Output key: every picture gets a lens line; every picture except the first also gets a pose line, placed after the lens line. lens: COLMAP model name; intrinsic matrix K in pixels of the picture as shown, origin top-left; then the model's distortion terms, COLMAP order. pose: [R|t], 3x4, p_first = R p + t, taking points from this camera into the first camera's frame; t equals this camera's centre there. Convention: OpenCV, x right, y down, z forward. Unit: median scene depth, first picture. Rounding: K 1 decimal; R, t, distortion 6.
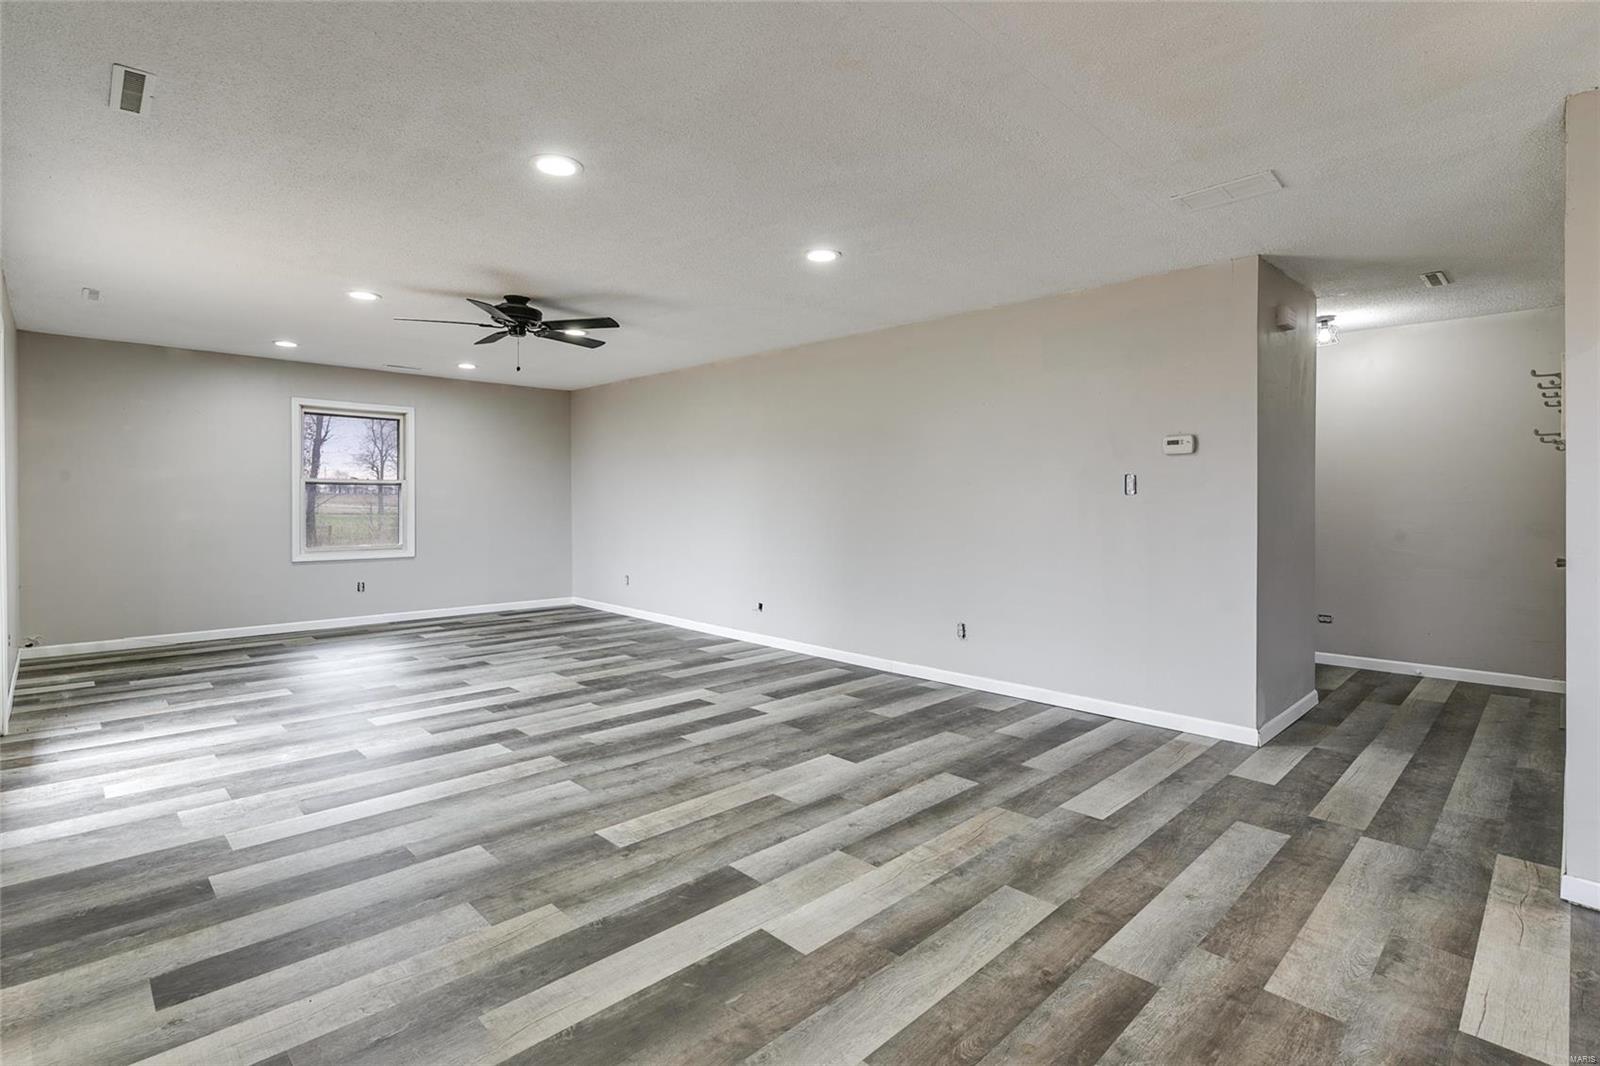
lens RADIAL K [[762.7, 0, 801.3], [0, 762.7, 512.4], [0, 0, 1]] dist [-0.002206, 0.001009]
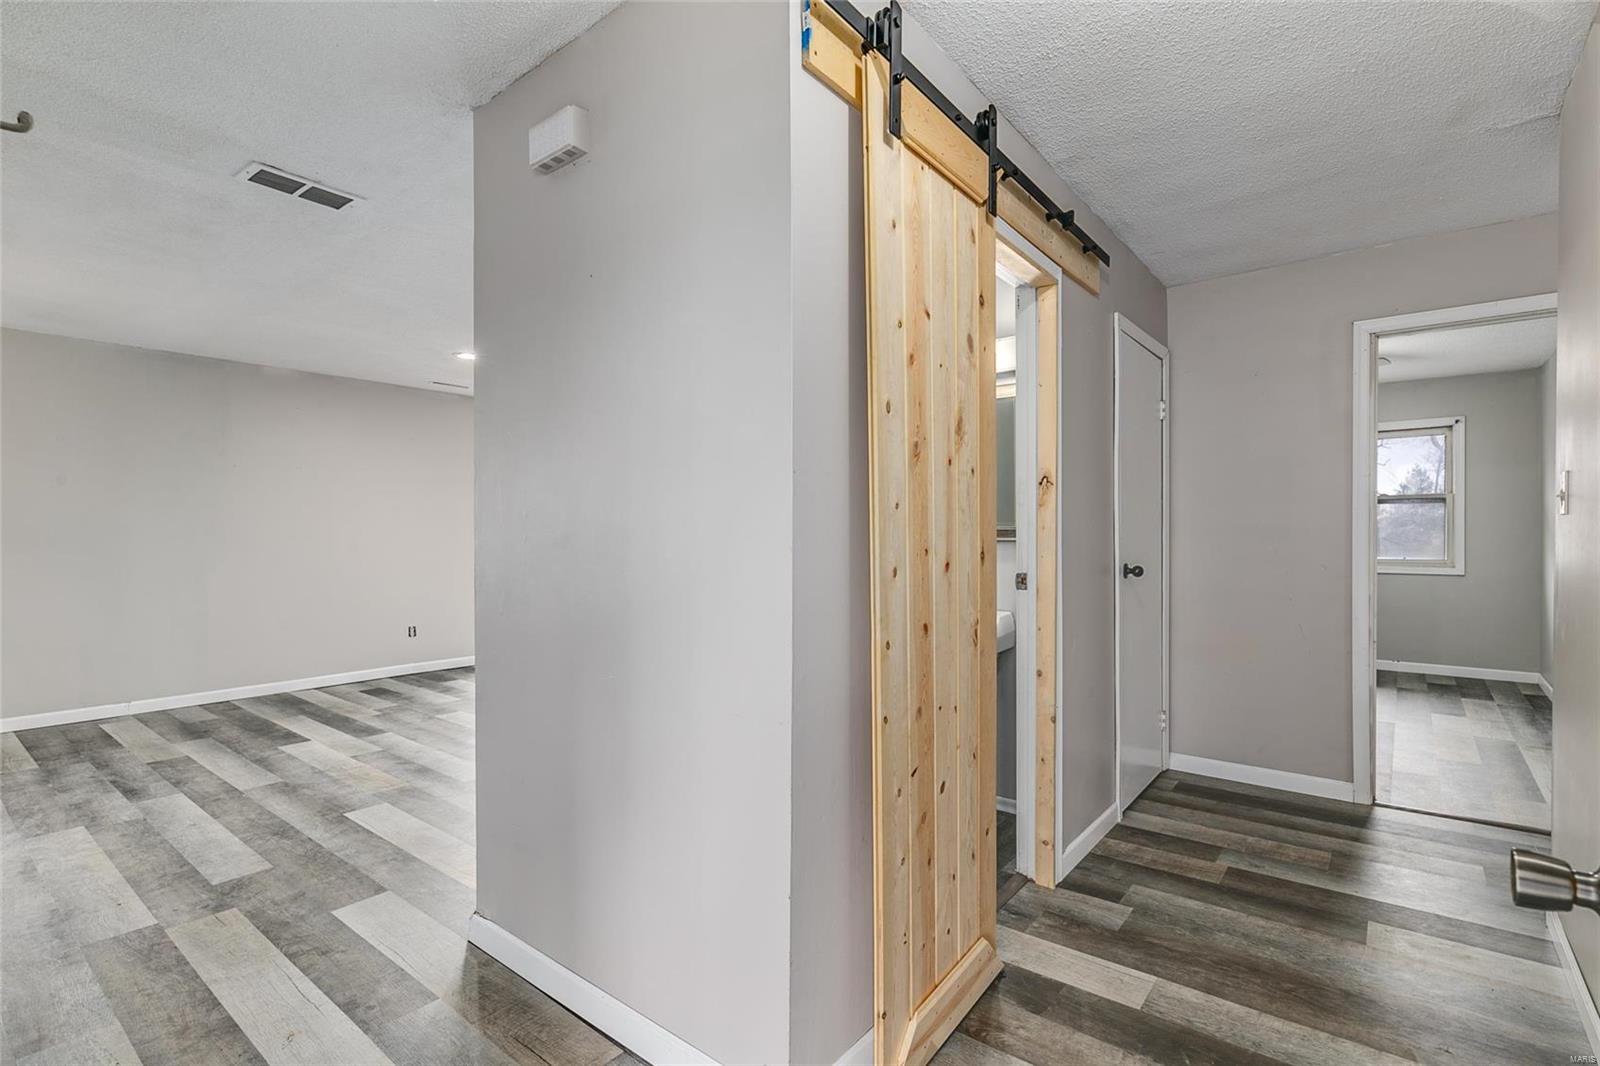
lens RADIAL K [[762.7, 0, 801.5], [0, 762.7, 537.0], [0, 0, 1]] dist [-0.002206, 0.001009]
pose [[0.111177, 0.003683, -0.993794, 1.483438], [-0.007304, 0.999969, 0.002888, -0.012698], [0.993774, 0.006938, 0.111200, 1.444668]]
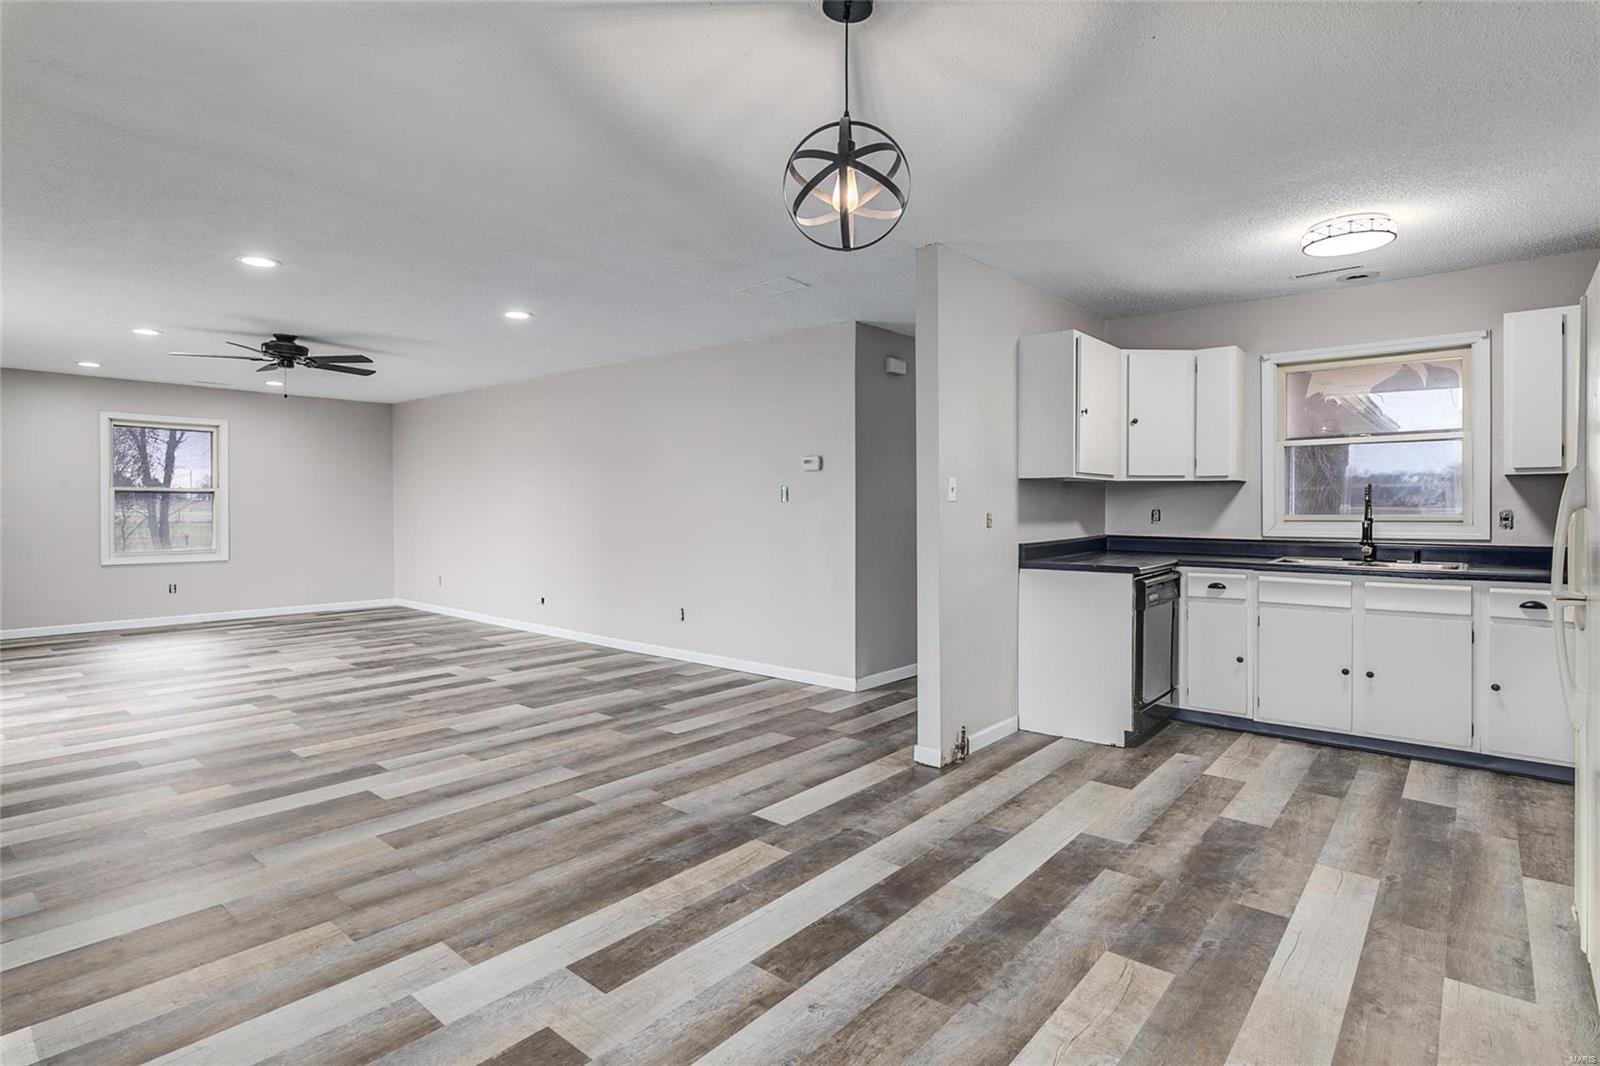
lens RADIAL K [[797.7, 0, 795.9], [0, 797.7, 519.8], [0, 0, 1]] dist [-0.000533, -0.001018]
pose [[0.995848, -0.003103, 0.090983, 0.452571], [0.003048, 0.999995, 0.000739, 0.007486], [-0.090985, -0.000458, 0.995852, -0.454497]]
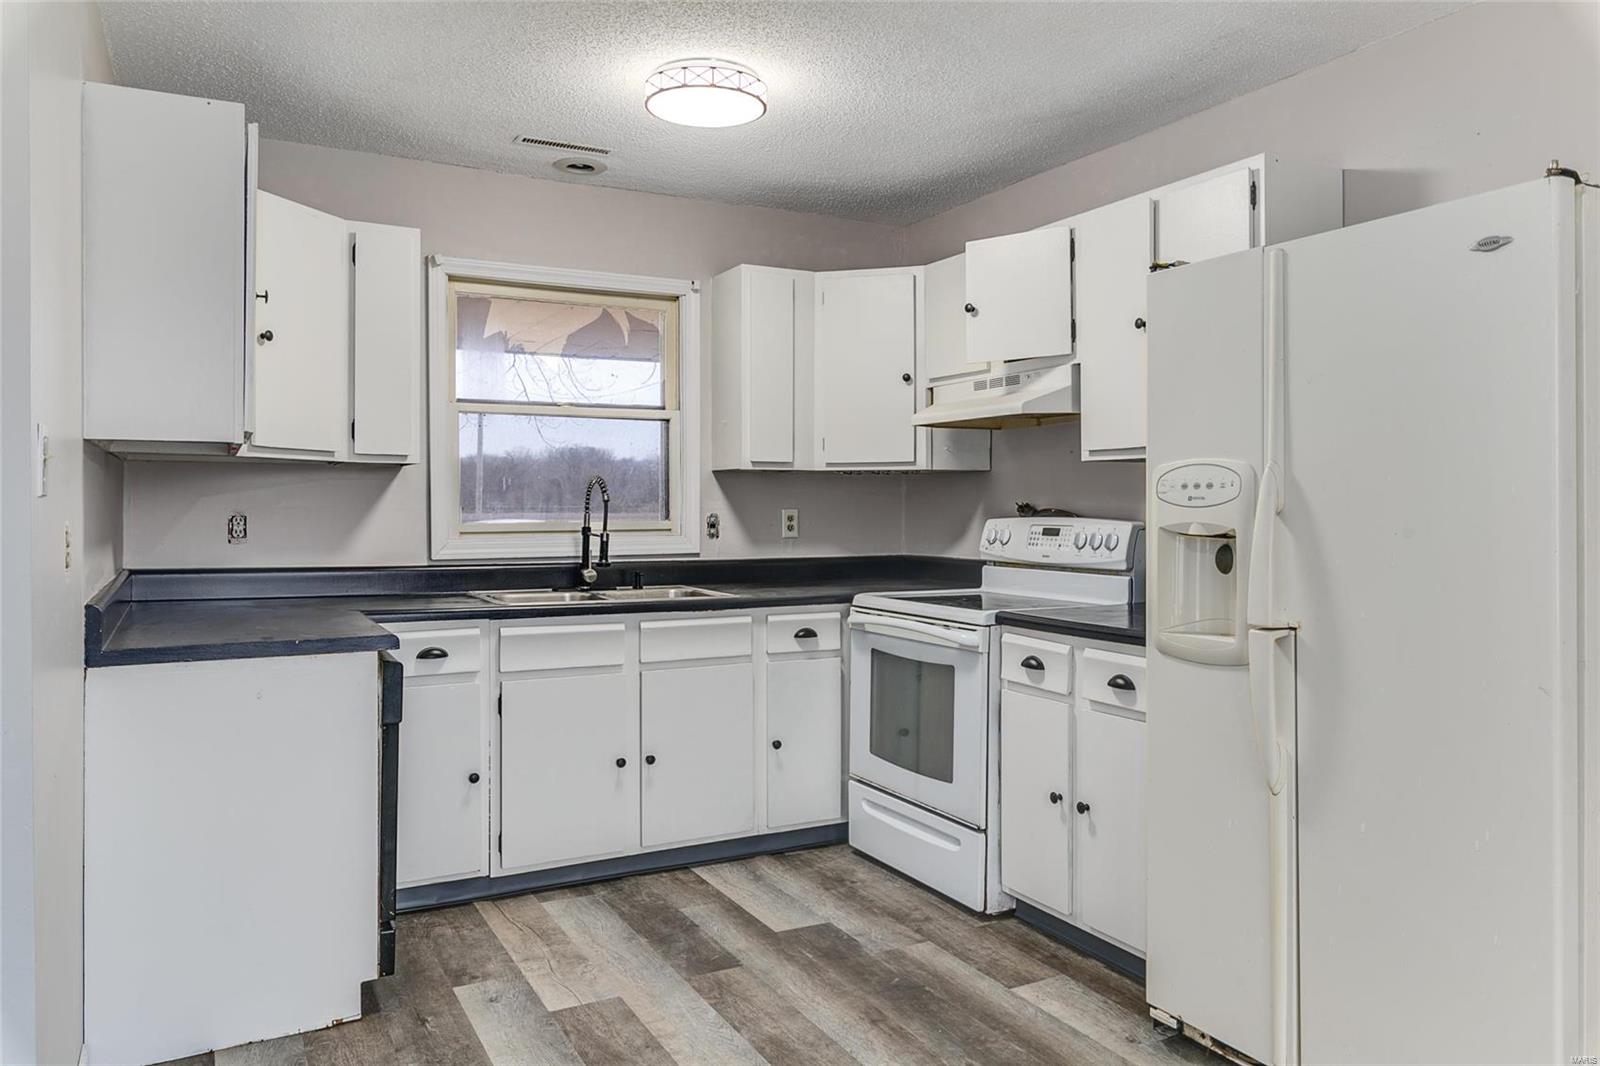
lens RADIAL K [[1143.0, 0, 819.0], [0, 1143.0, 507.1], [0, 0, 1]] dist [0.001319, 0.001167]
pose [[0.272975, 0.000546, 0.962021, 0.346727], [0.013100, 0.999905, -0.004284, -0.005758], [-0.961932, 0.013772, 0.272941, 0.219504]]
